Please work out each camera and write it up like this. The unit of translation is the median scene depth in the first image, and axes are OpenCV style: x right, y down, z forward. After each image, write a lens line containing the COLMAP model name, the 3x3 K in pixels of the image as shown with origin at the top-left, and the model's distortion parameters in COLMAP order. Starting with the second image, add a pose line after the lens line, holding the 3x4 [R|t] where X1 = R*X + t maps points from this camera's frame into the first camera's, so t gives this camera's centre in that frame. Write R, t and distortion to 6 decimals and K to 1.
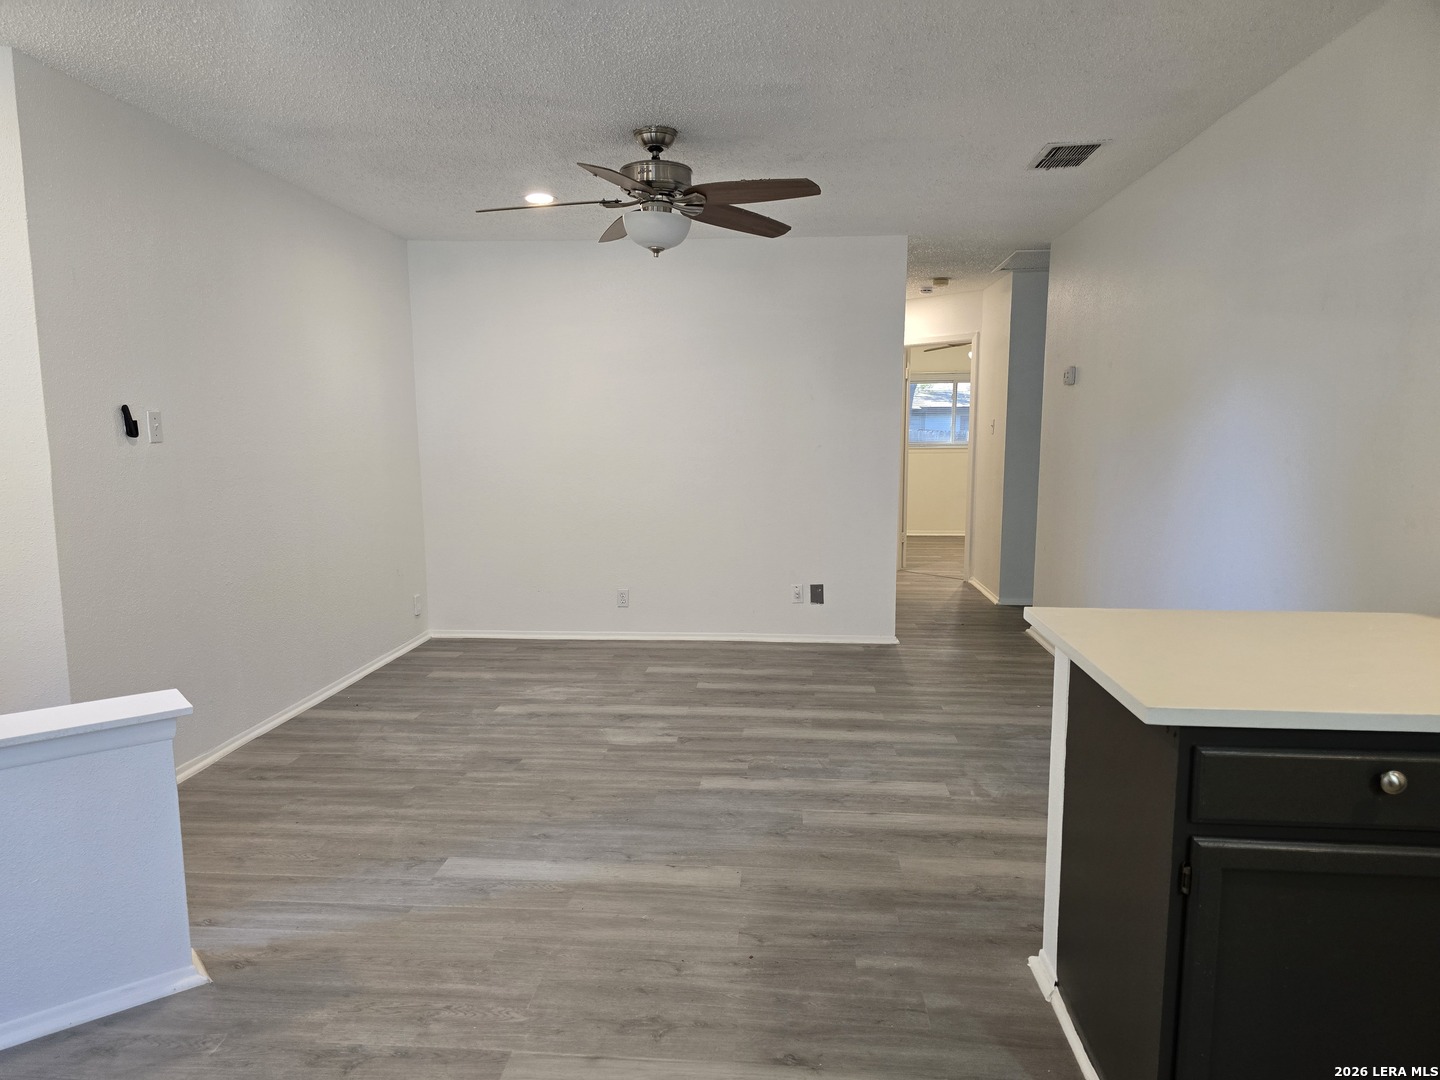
lens RADIAL K [[981.3, 0, 702.6], [0, 981.3, 568.9], [0, 0, 1]] dist [0.068986, -0.047026]
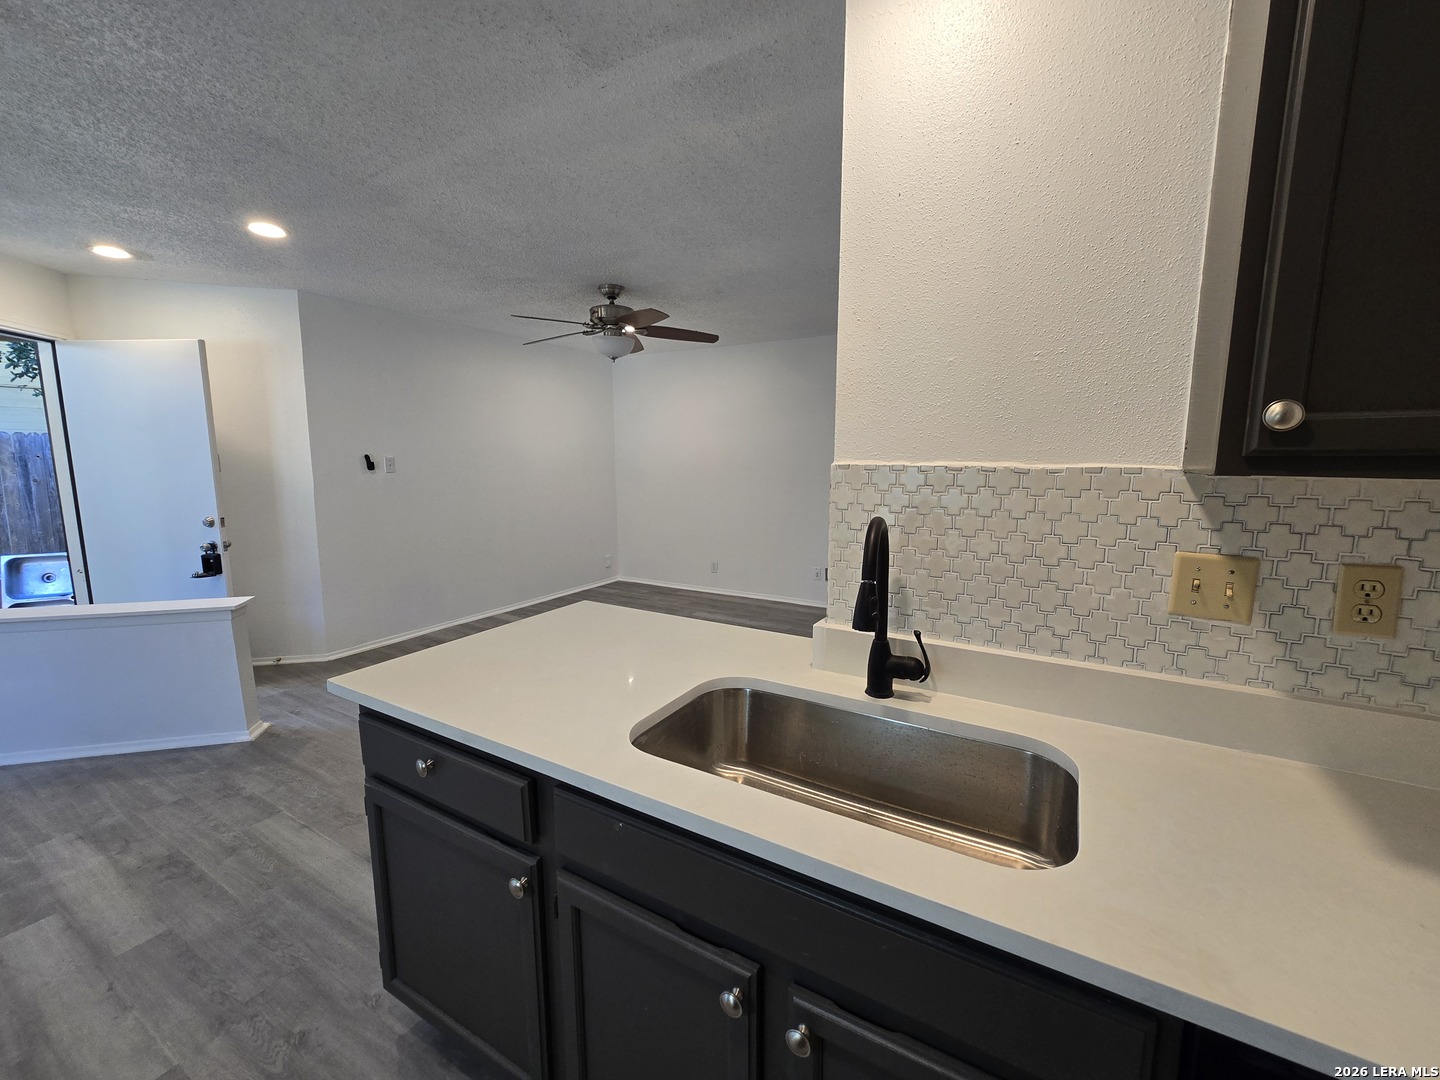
lens RADIAL K [[600.2, 0, 722.9], [0, 600.2, 533.3], [0, 0, 1]] dist [0.000372, 0.000400]
pose [[0.902841, 0.058072, -0.426036, 0.613668], [-0.062217, 0.998054, 0.004194, -0.053336], [0.425450, 0.022720, 0.904697, 0.202056]]
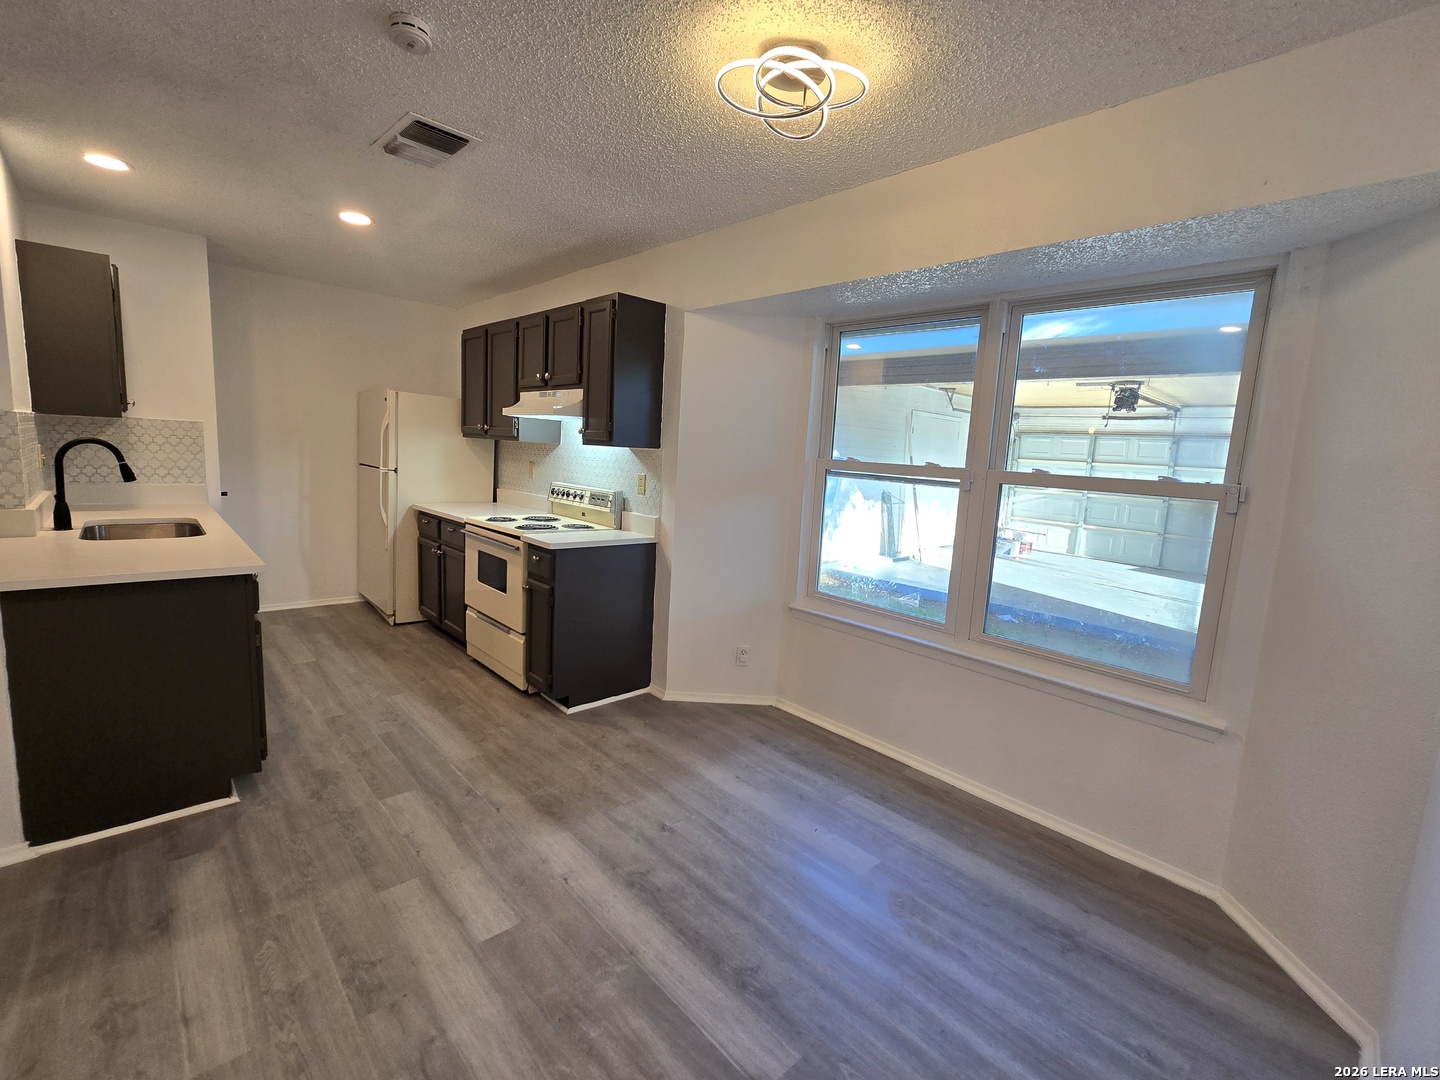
lens RADIAL K [[630.2, 0, 729.4], [0, 630.2, 538.7], [0, 0, 1]] dist [-0.007920, 0.000018]
pose [[-0.752762, -0.133314, 0.644652, -0.572183], [0.037773, 0.968918, 0.244481, -0.104843], [-0.657208, 0.208387, -0.724329, 0.608436]]
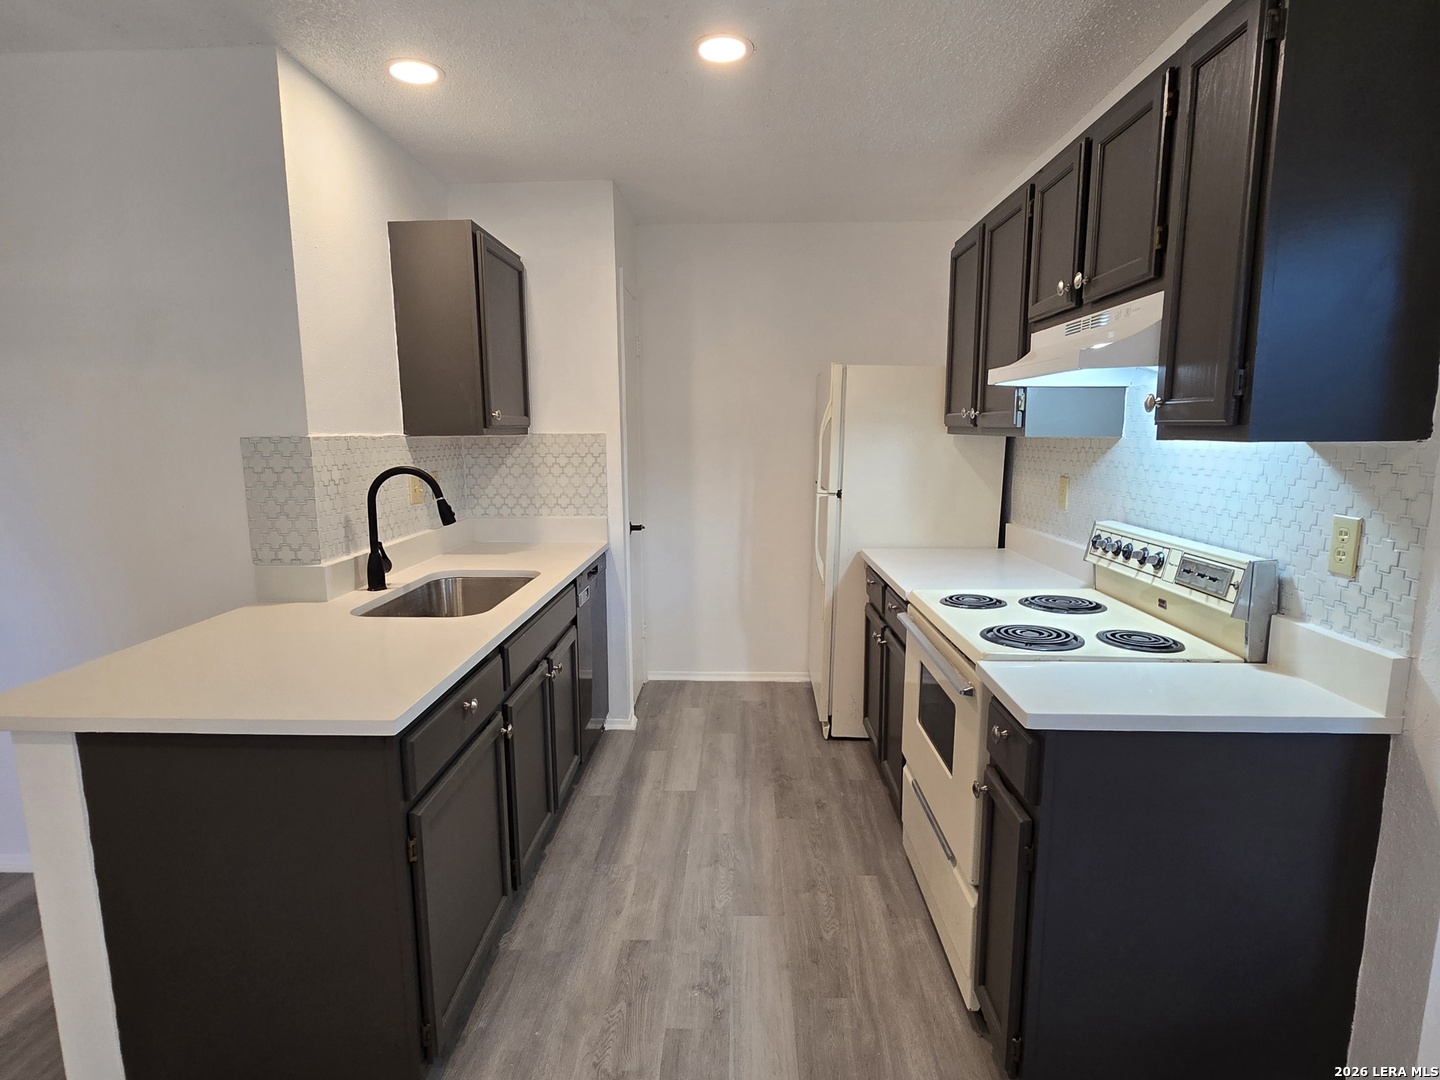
lens RADIAL K [[786.0, 0, 723.6], [0, 786.0, 551.7], [0, 0, 1]] dist [-0.003773, -0.000212]
pose [[-0.066764, -0.153434, 0.985901, -0.191635], [0.148317, 0.975602, 0.161875, -0.062967], [-0.986684, 0.157033, -0.042379, 0.294603]]
